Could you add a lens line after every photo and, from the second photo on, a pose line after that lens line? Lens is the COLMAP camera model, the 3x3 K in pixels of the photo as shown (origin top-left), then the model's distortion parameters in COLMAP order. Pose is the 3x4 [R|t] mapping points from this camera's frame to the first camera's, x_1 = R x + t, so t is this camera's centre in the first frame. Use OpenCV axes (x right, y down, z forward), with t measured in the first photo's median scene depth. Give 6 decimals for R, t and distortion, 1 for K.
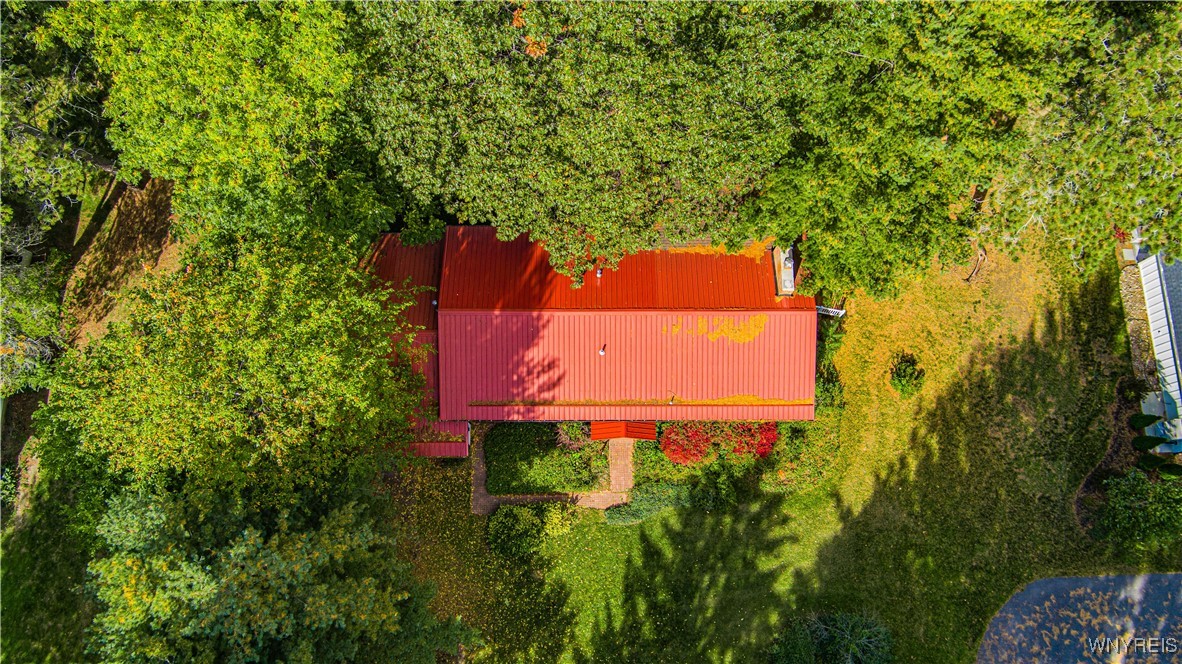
lens RADIAL K [[1062.3, 0, 591.0], [0, 1062.3, 332.0], [0, 0, 1]] dist [0.000513, -0.010127]
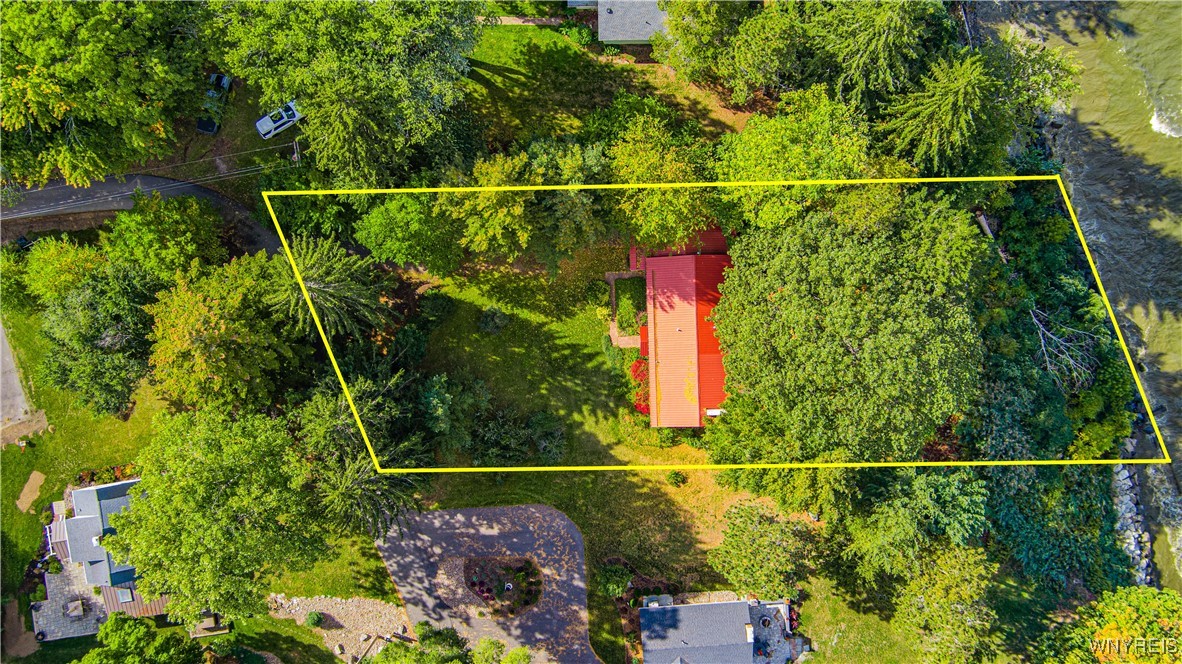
lens RADIAL K [[1062.3, 0, 591.0], [0, 1062.3, 332.0], [0, 0, 1]] dist [0.000513, -0.010127]
pose [[0.026699, 0.999428, -0.020781, 0.052029], [-0.977373, 0.030462, 0.209317, -0.248083], [0.209830, 0.014722, 0.977627, -1.111263]]
